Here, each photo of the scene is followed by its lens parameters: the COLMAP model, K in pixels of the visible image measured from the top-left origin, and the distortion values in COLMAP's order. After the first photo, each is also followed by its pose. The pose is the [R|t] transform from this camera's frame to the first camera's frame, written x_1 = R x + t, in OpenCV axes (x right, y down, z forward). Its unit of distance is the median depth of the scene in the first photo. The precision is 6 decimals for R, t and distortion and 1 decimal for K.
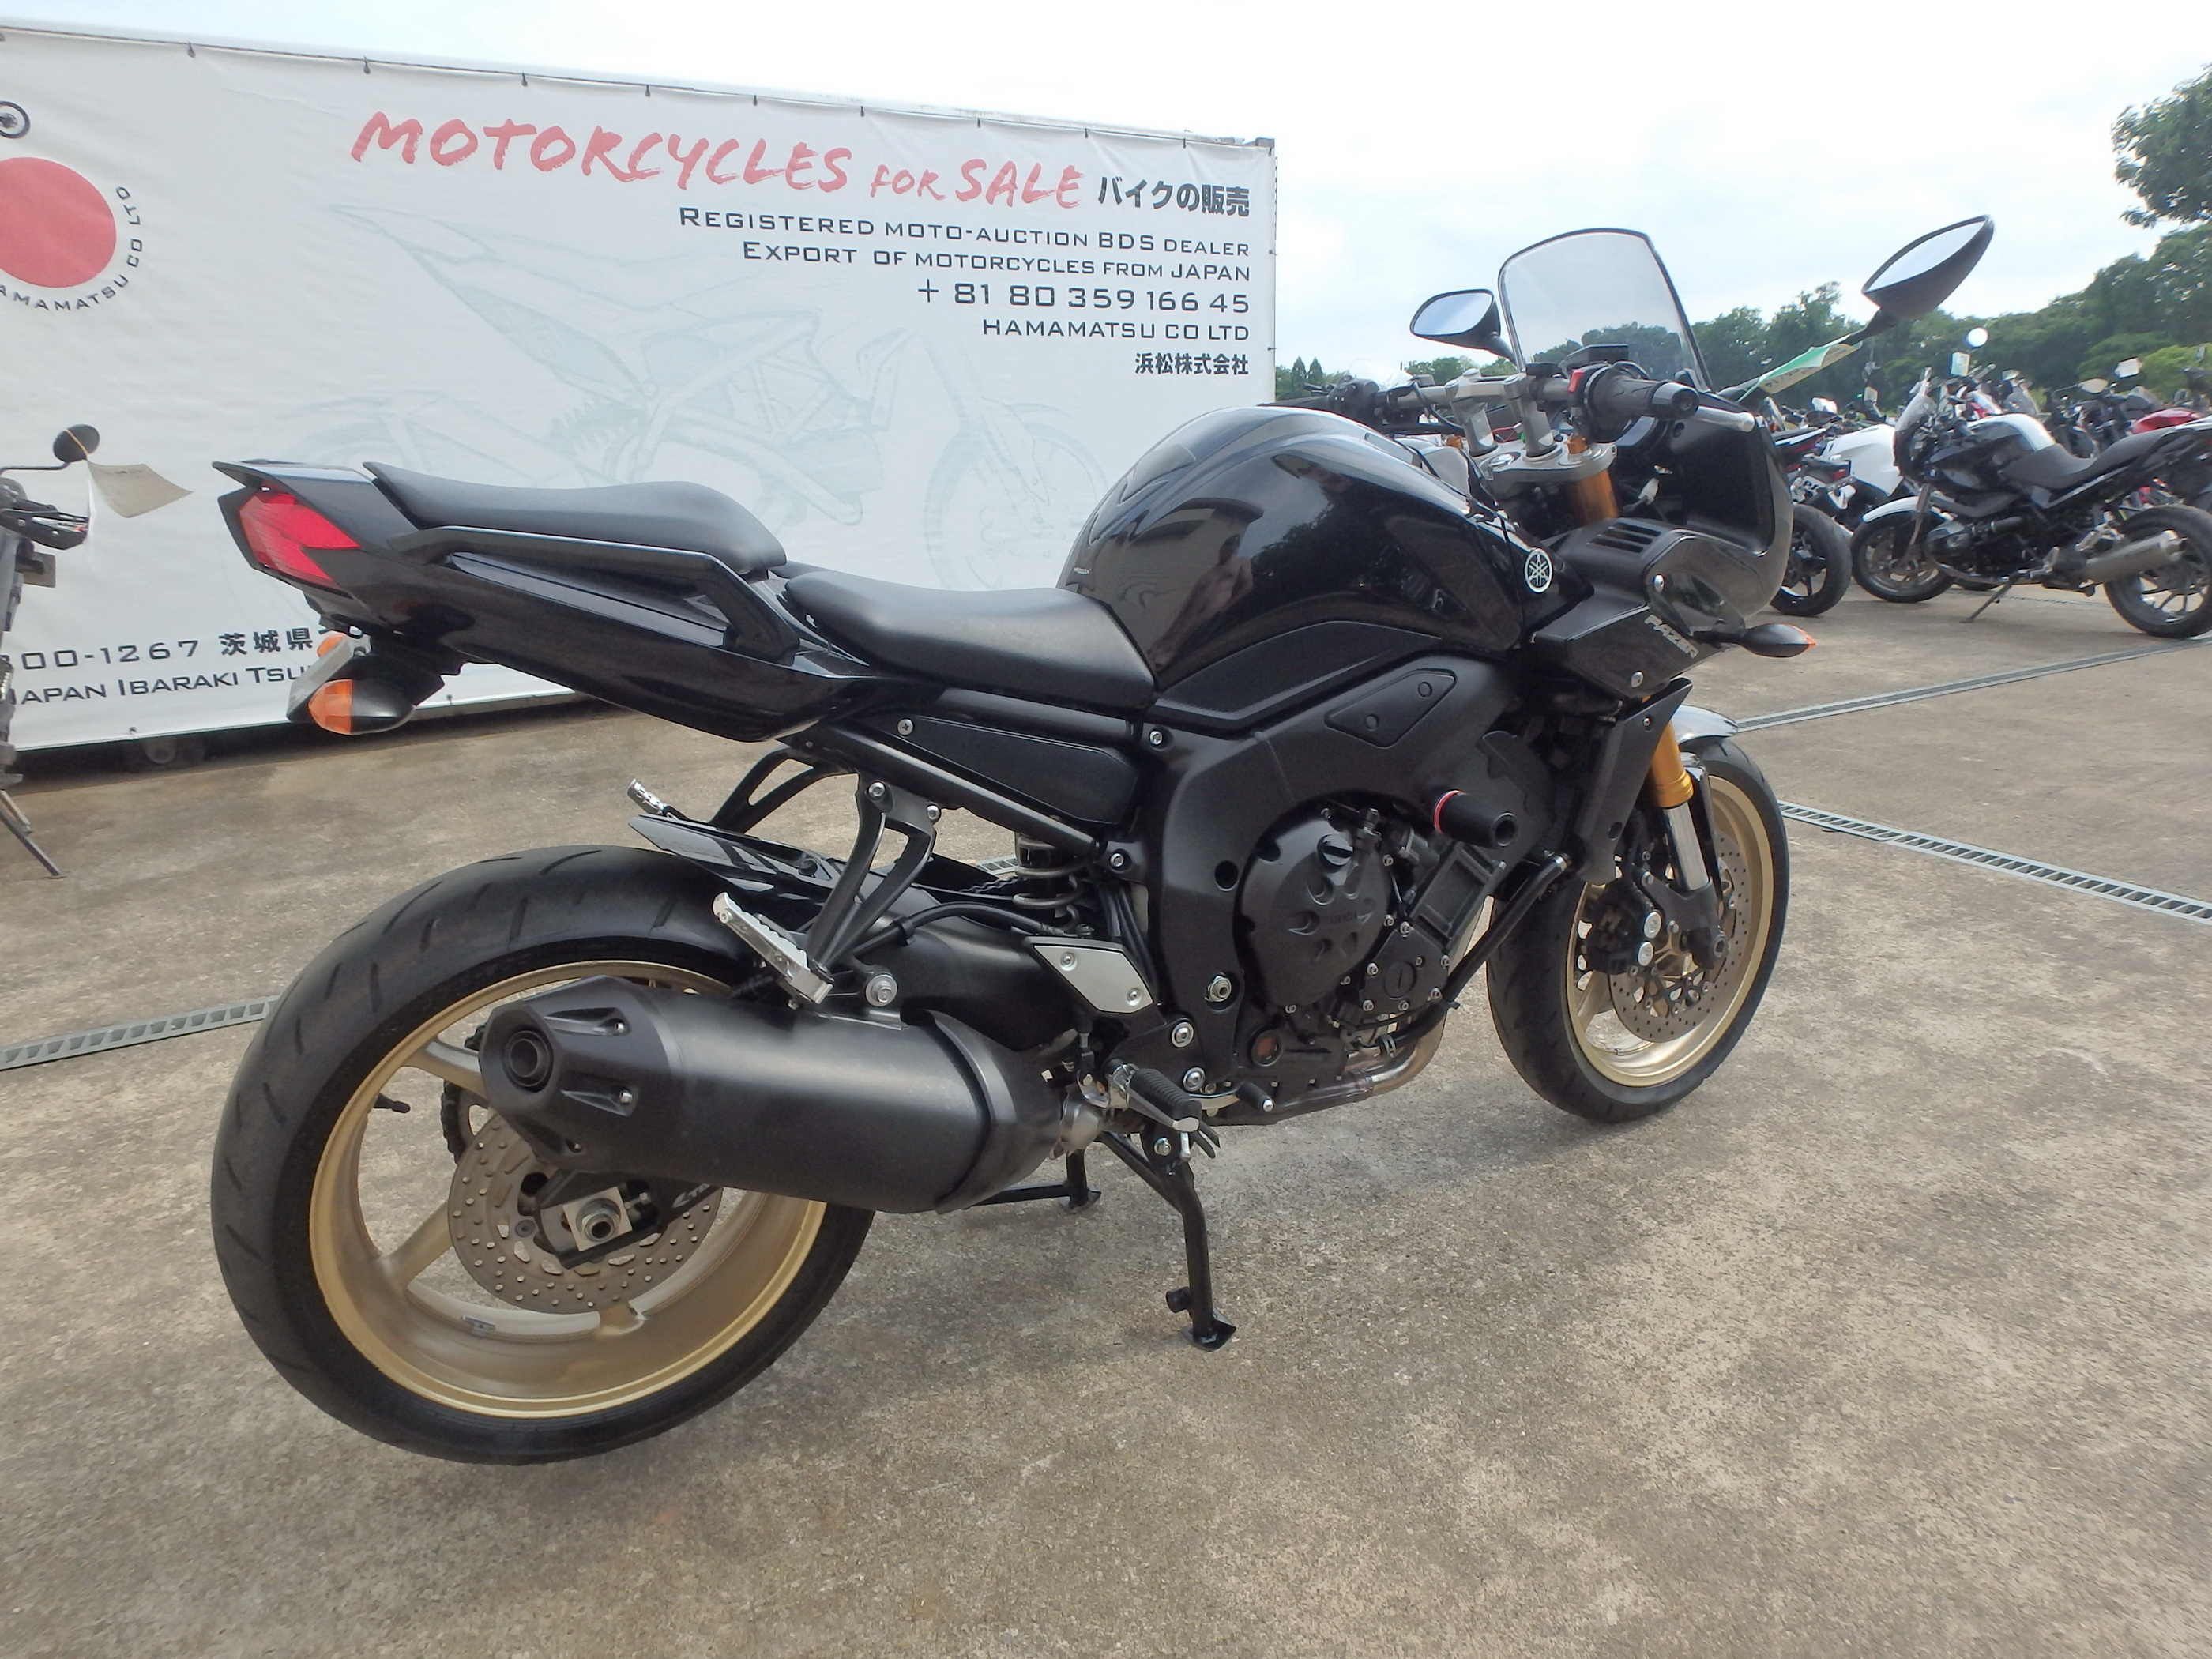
lens RADIAL K [[1371.4, 0, 1124.5], [0, 1371.4, 815.3], [0, 0, 1]] dist [-0.041863, 0.011332]
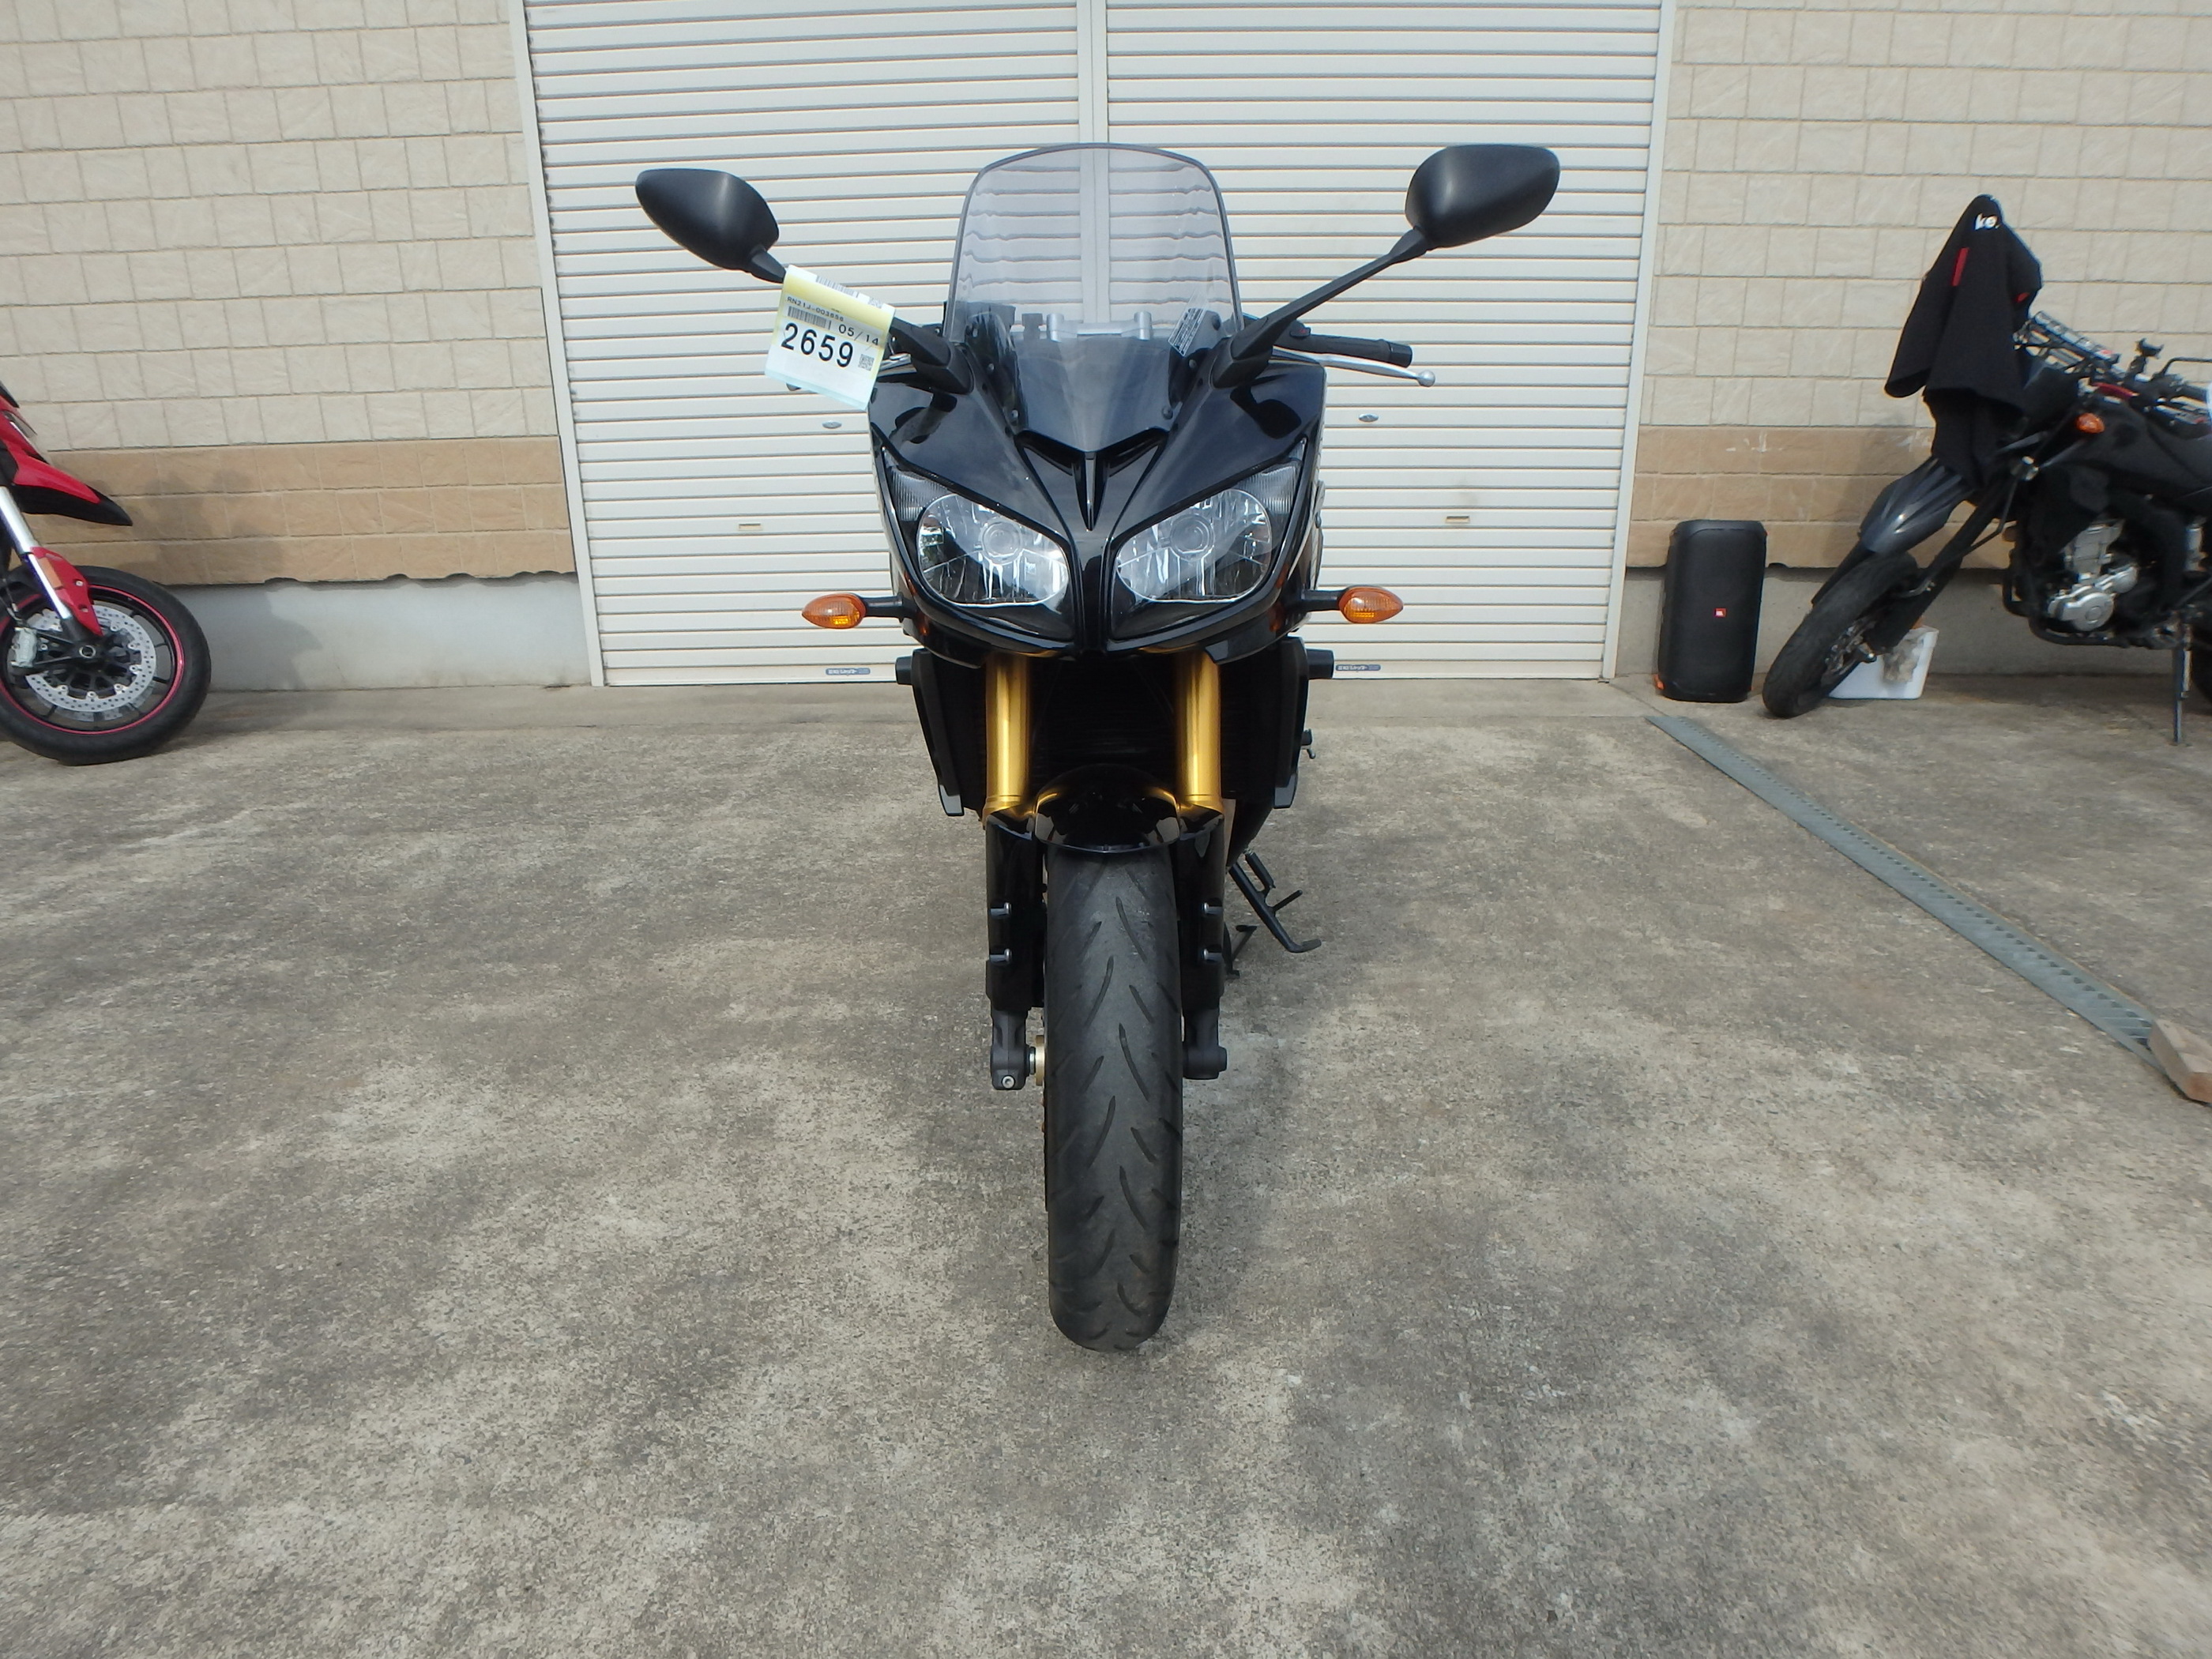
lens RADIAL K [[1371.4, 0, 1099.7], [0, 1371.4, 794.2], [0, 0, 1]] dist [-0.041863, 0.011332]
pose [[-0.498961, 0.291636, -0.816079, 1.029341], [-0.209909, 0.872965, 0.440306, -0.407717], [0.840818, 0.390998, -0.374359, 1.317661]]
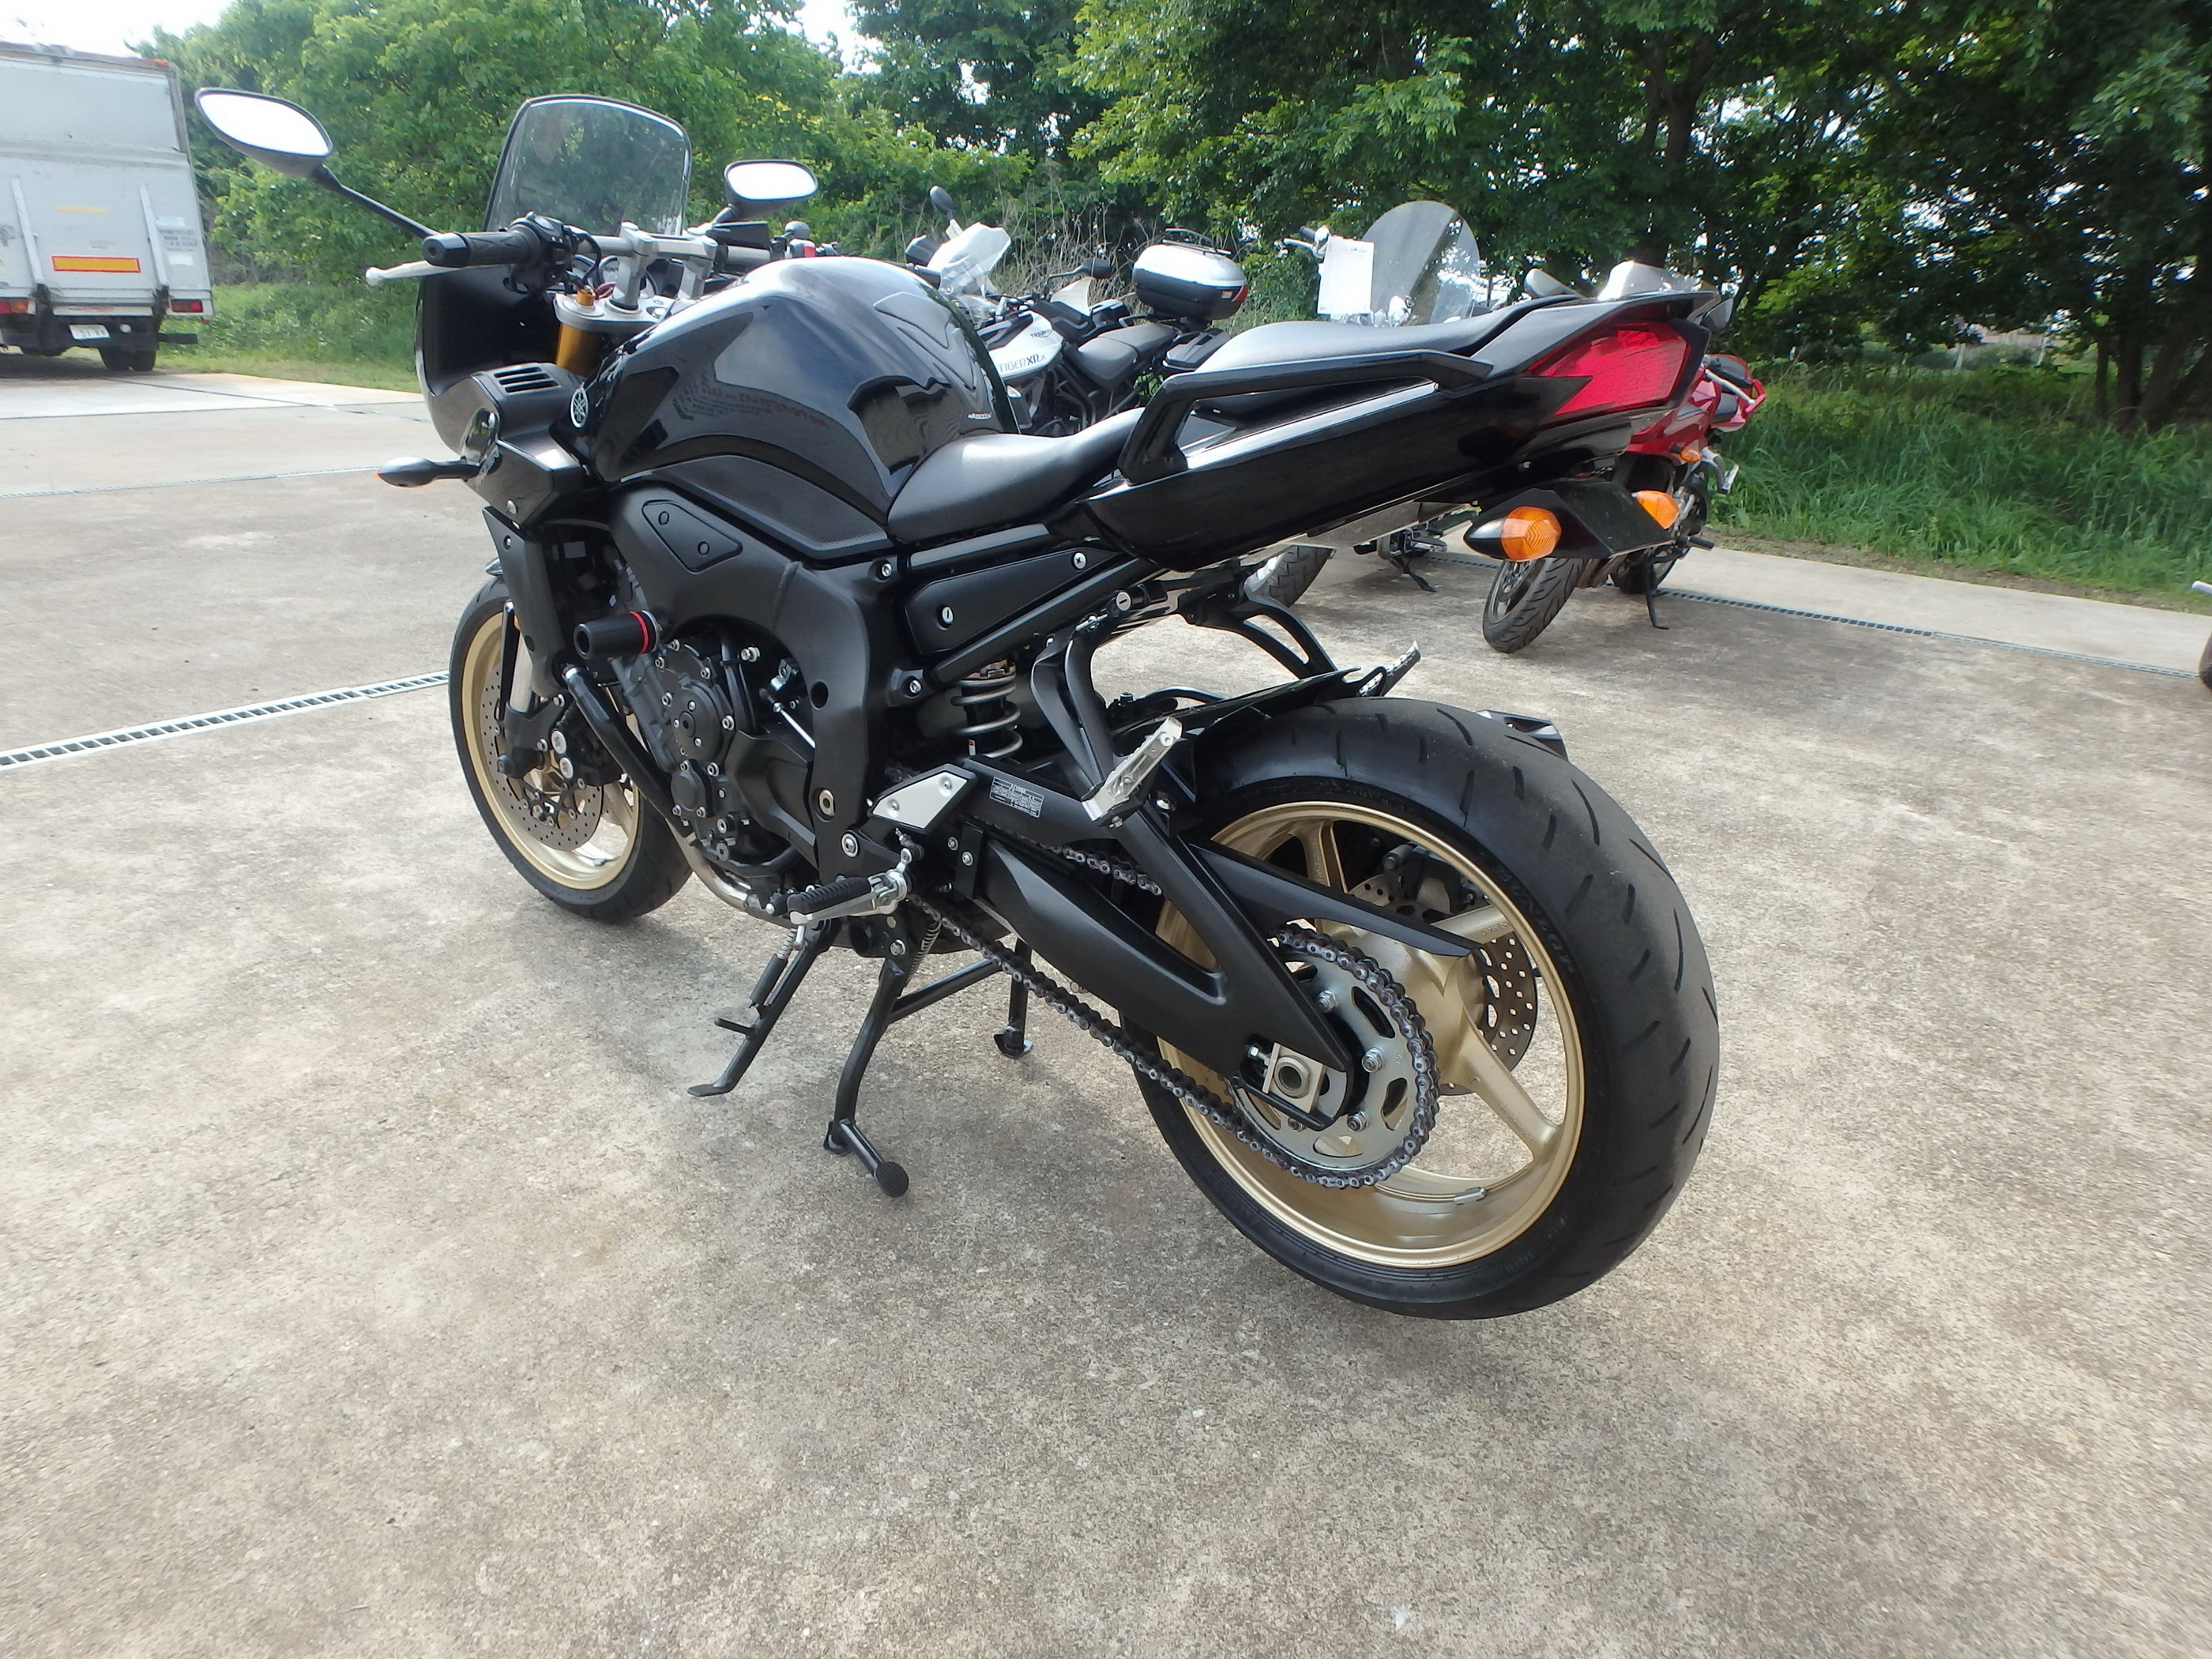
lens RADIAL K [[1371.4, 0, 1113.0], [0, 1371.4, 808.8], [0, 0, 1]] dist [-0.041863, 0.011332]
pose [[-0.402174, -0.294795, 0.866806, -0.832457], [0.228077, 0.884642, 0.406682, -0.242894], [-0.886700, 0.361255, -0.288544, 1.023491]]
